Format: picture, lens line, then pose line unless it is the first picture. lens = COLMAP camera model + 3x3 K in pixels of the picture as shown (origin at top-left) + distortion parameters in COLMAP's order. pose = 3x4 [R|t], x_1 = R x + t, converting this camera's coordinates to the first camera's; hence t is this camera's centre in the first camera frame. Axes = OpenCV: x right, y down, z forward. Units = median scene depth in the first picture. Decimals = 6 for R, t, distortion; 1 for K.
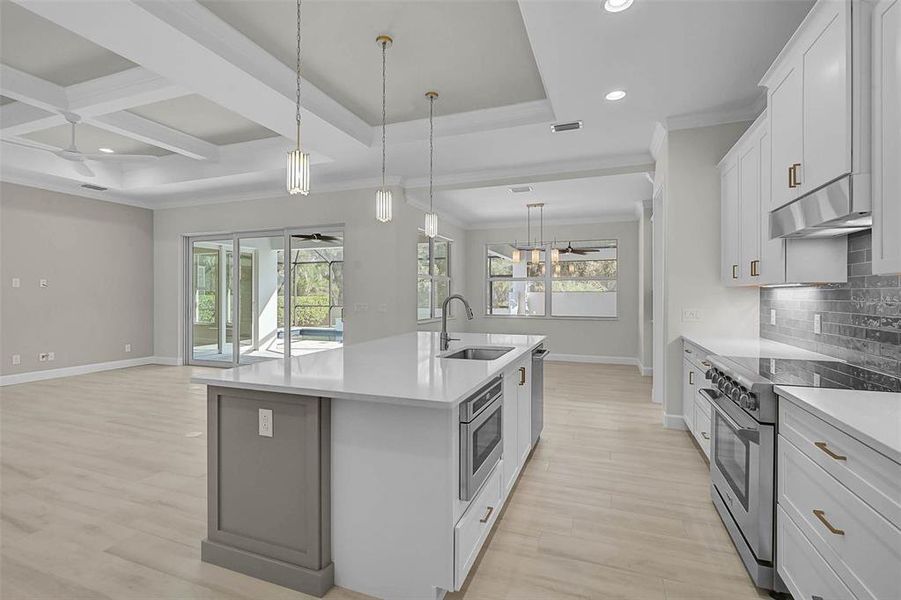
lens RADIAL K [[423.2, 0, 450.6], [0, 423.2, 298.4], [0, 0, 1]] dist [-0.005198, -0.001608]
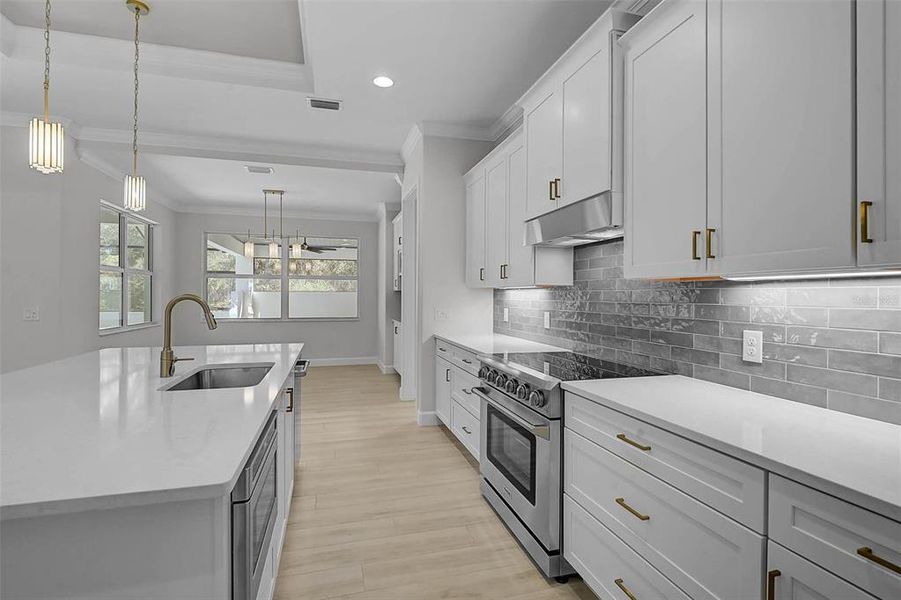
lens RADIAL K [[423.2, 0, 450.1], [0, 423.2, 295.9], [0, 0, 1]] dist [-0.005198, -0.001608]
pose [[0.805114, 0.001144, 0.593119, -0.043791], [0.001951, 0.999988, -0.004577, -0.002211], [-0.593117, 0.004842, 0.805102, 0.158752]]
